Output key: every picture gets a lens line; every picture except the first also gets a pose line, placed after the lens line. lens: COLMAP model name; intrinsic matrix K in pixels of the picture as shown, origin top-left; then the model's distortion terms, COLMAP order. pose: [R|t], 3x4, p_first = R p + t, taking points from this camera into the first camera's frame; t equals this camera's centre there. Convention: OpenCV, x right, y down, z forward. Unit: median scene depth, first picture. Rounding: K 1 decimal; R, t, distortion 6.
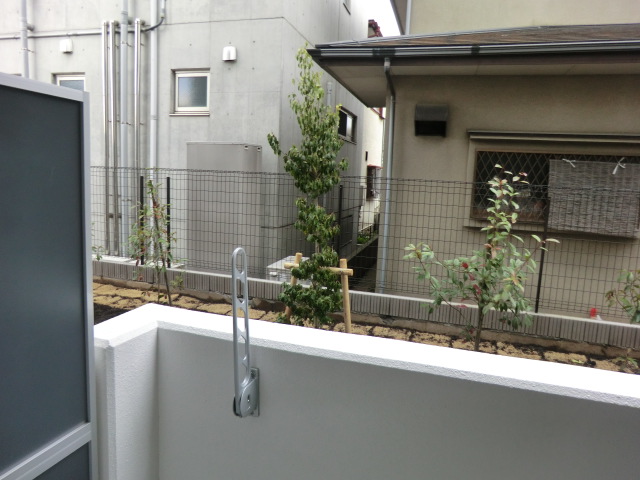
lens RADIAL K [[464.3, 0, 320.0], [0, 464.3, 240.0], [0, 0, 1]] dist [-0.102212, 0.118943]
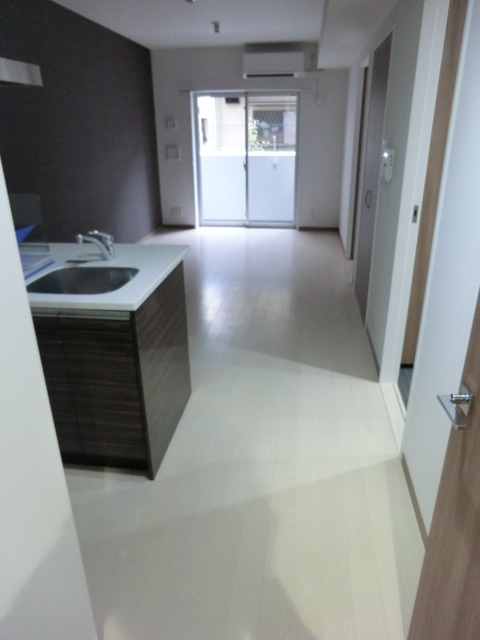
lens RADIAL K [[464.3, 0, 240.0], [0, 464.3, 320.0], [0, 0, 1]] dist [-0.102212, 0.118943]
pose [[0.980789, -0.123754, 0.150789, -0.283007], [0.080307, 0.960612, 0.266036, 0.292615], [-0.177773, -0.248816, 0.952096, -2.095970]]
